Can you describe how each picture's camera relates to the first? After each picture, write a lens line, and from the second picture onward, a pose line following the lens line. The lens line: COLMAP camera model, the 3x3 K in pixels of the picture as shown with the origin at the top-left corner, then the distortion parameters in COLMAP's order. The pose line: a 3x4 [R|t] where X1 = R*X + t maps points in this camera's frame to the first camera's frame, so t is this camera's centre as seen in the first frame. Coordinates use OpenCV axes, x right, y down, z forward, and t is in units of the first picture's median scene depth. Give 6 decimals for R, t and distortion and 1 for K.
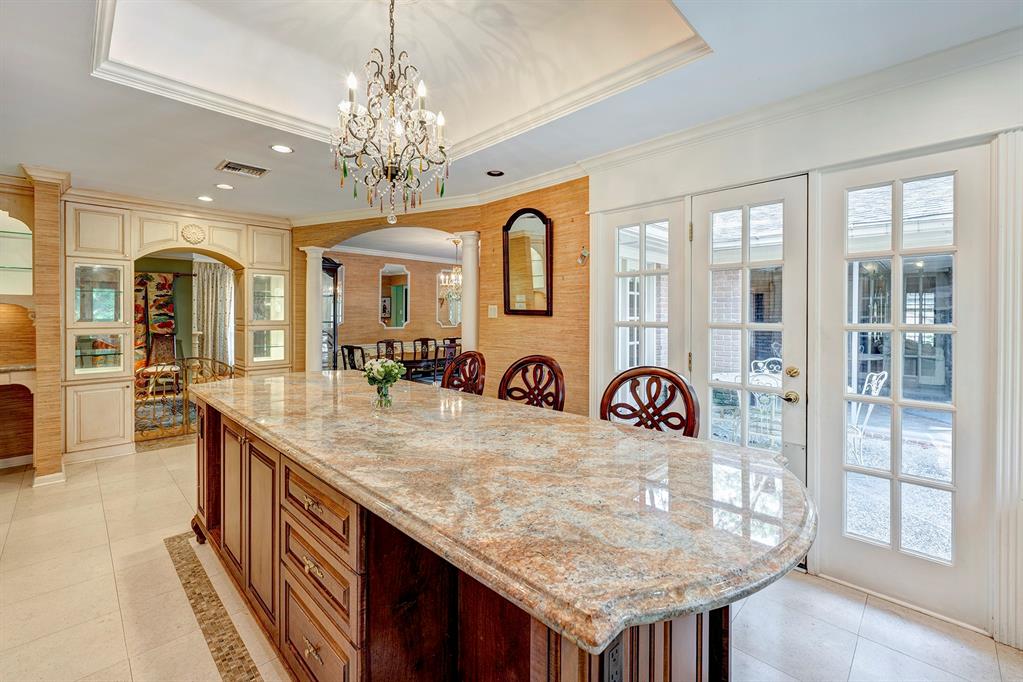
lens RADIAL K [[406.8, 0, 515.5], [0, 406.8, 317.2], [0, 0, 1]] dist [0.000125, -0.000008]
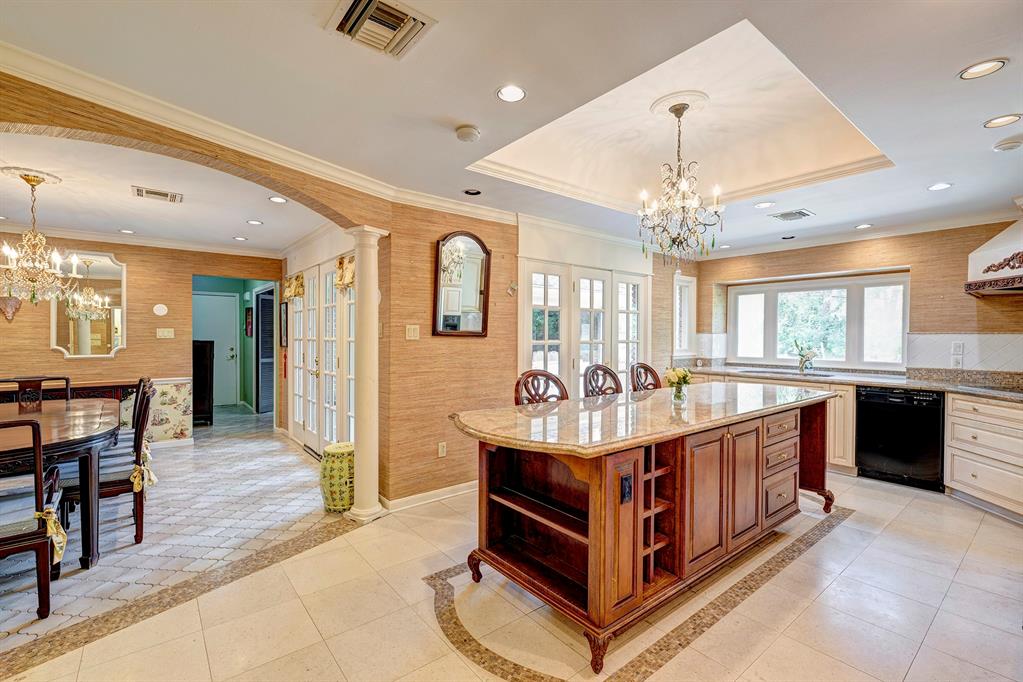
lens RADIAL K [[436.8, 0, 511.5], [0, 436.8, 341.0], [0, 0, 1]] dist [0.001606, 0.000070]
pose [[0.166169, -0.016416, 0.985961, -1.140973], [0.003641, 0.999865, 0.016034, -0.011536], [-0.986091, 0.000925, 0.166206, 0.770538]]
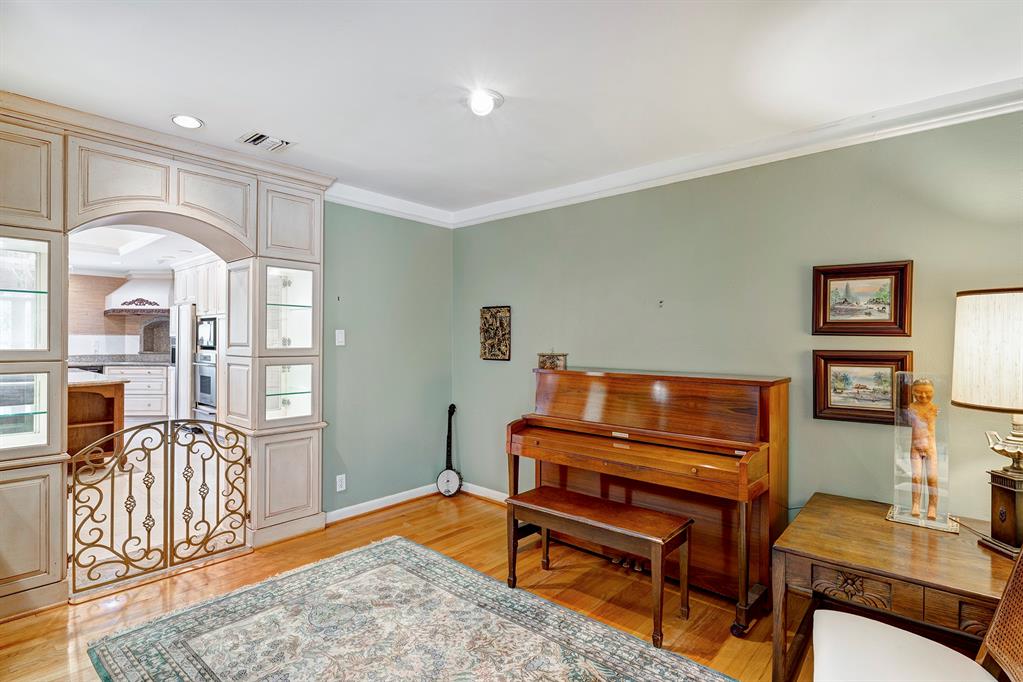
lens RADIAL K [[527.1, 0, 511.5], [0, 527.1, 341.0], [0, 0, 1]] dist [-0.000583, 0.000132]
pose [[-0.999958, -0.007628, -0.005052, -1.802741], [-0.007671, 0.999934, 0.008503, -0.015756], [0.004987, 0.008541, -0.999951, 2.415819]]
